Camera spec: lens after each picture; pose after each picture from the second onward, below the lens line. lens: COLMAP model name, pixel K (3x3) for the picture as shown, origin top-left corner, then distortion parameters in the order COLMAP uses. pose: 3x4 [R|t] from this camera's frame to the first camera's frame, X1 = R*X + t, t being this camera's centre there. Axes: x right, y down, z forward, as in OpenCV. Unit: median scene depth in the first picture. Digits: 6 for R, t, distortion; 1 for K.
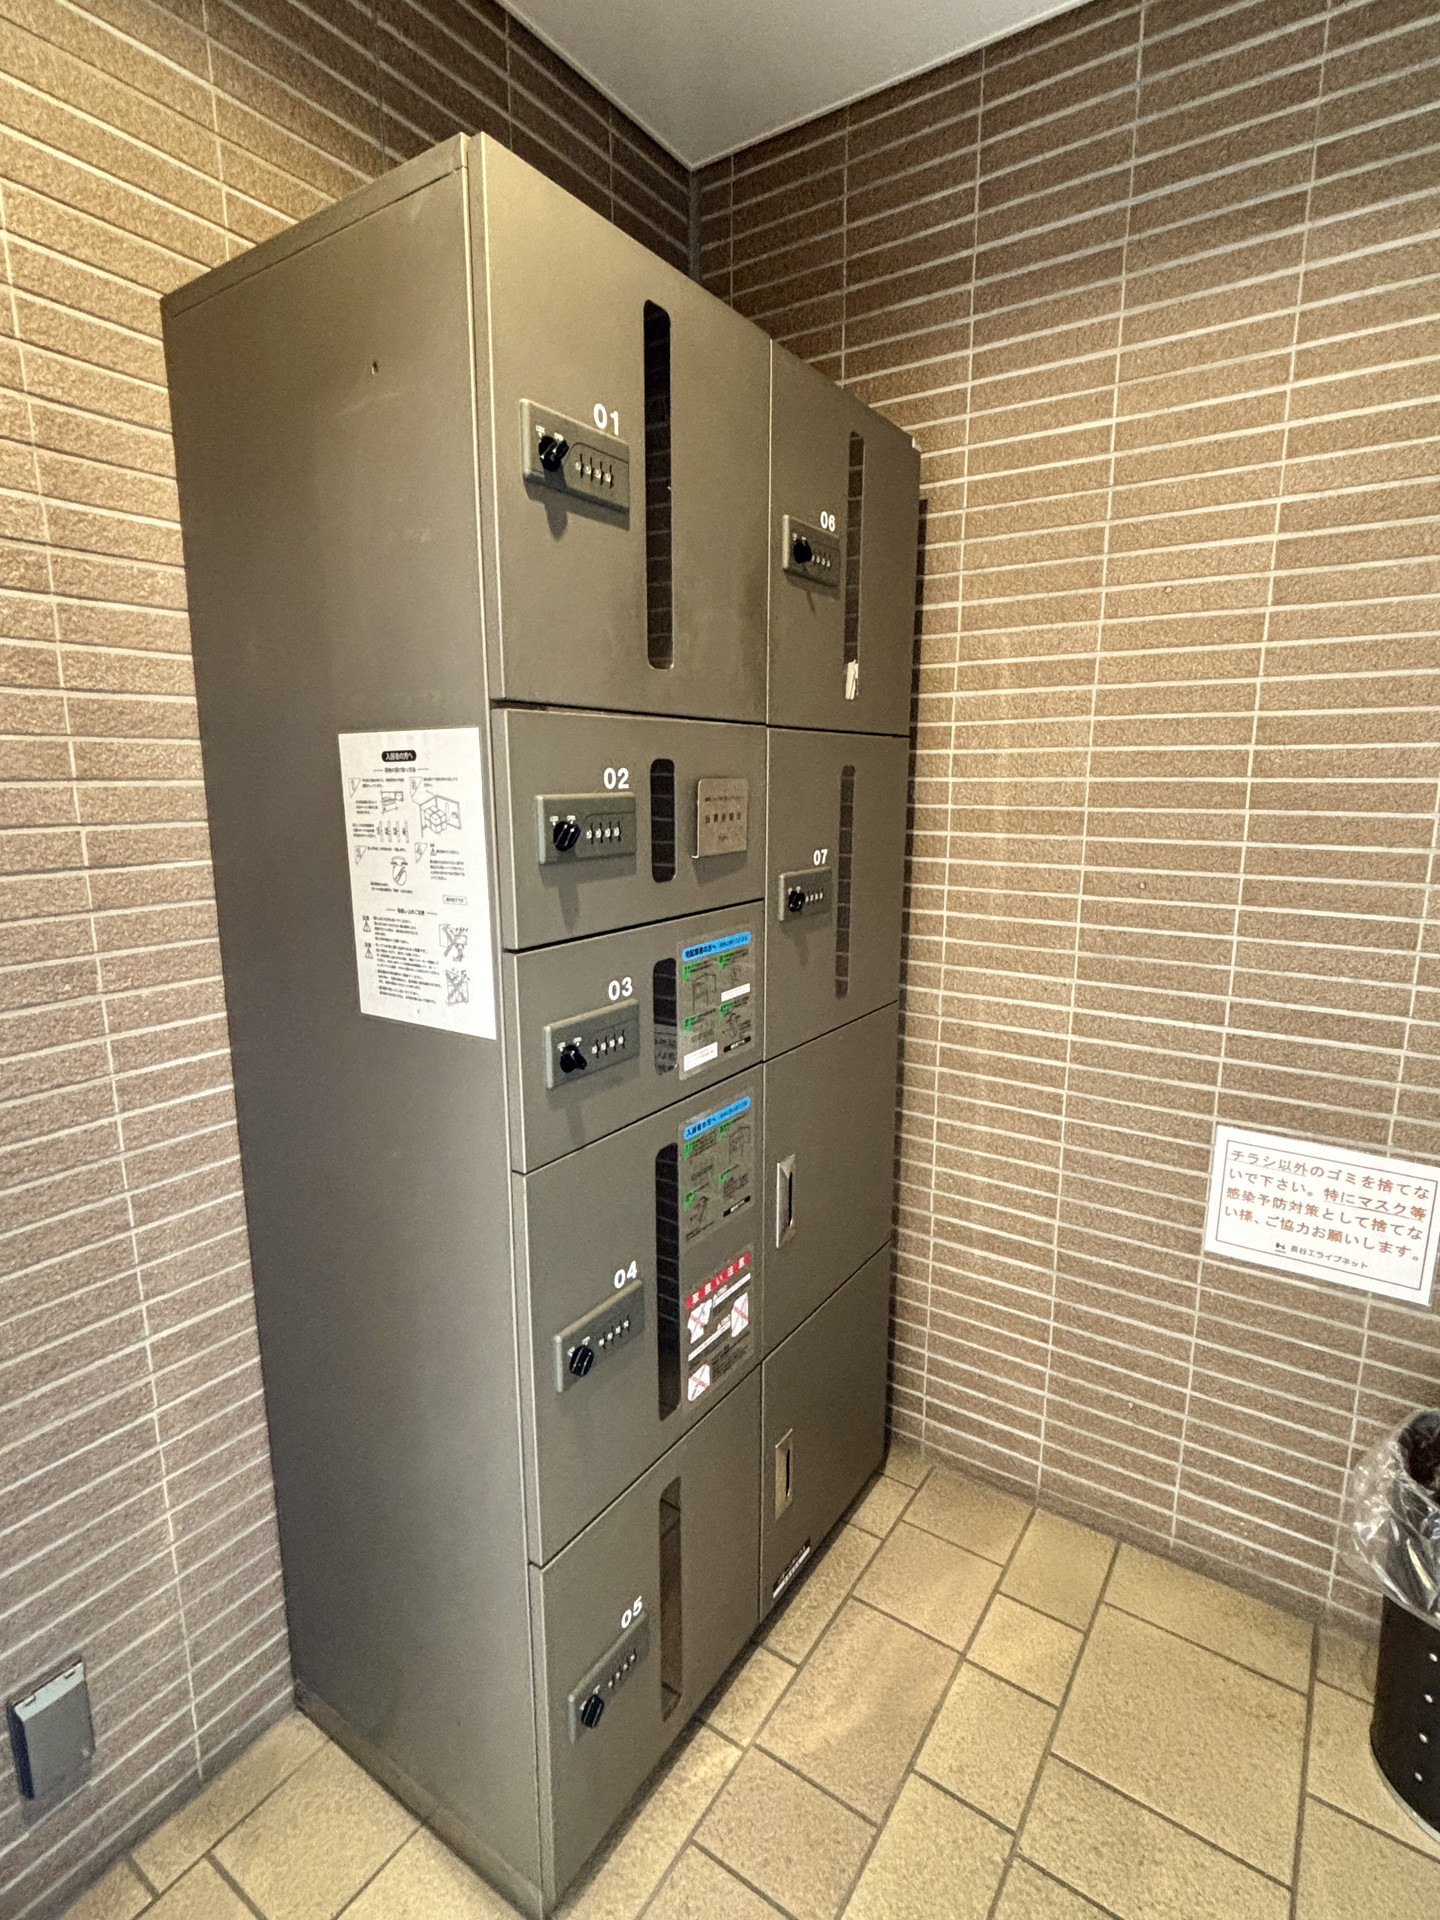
lens RADIAL K [[964.3, 0, 718.8], [0, 964.3, 962.6], [0, 0, 1]] dist [0.000600, 0.002636]
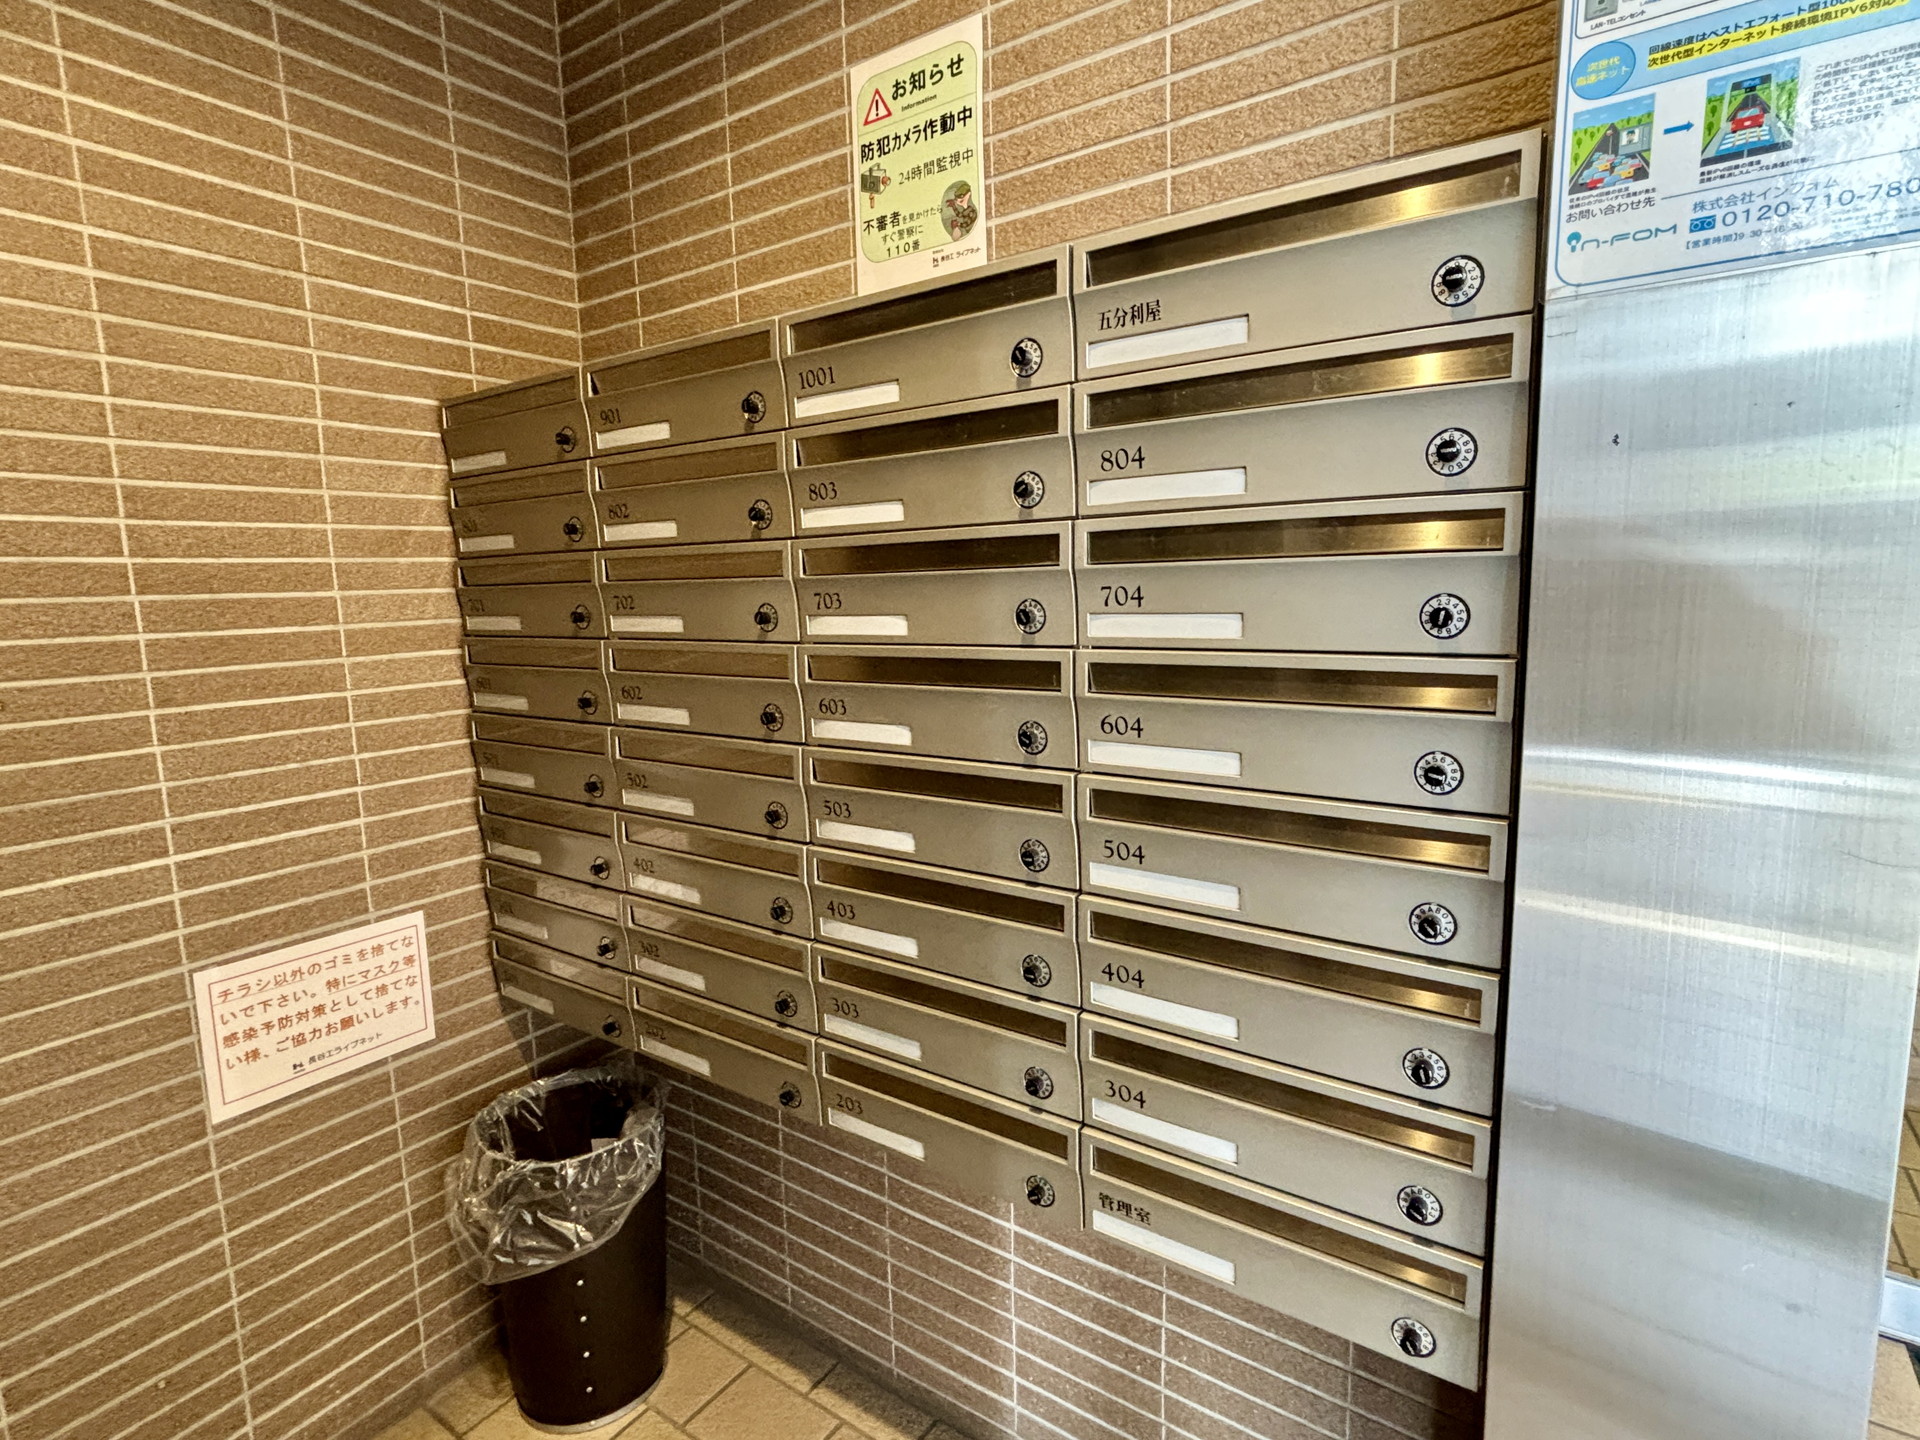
lens RADIAL K [[964.3, 0, 960.7], [0, 964.3, 714.3], [0, 0, 1]] dist [0.000600, 0.002636]
pose [[0.013399, -0.138401, 0.990286, -0.274148], [0.220106, 0.966490, 0.132097, -0.011659], [-0.975384, 0.216198, 0.043413, 0.277487]]
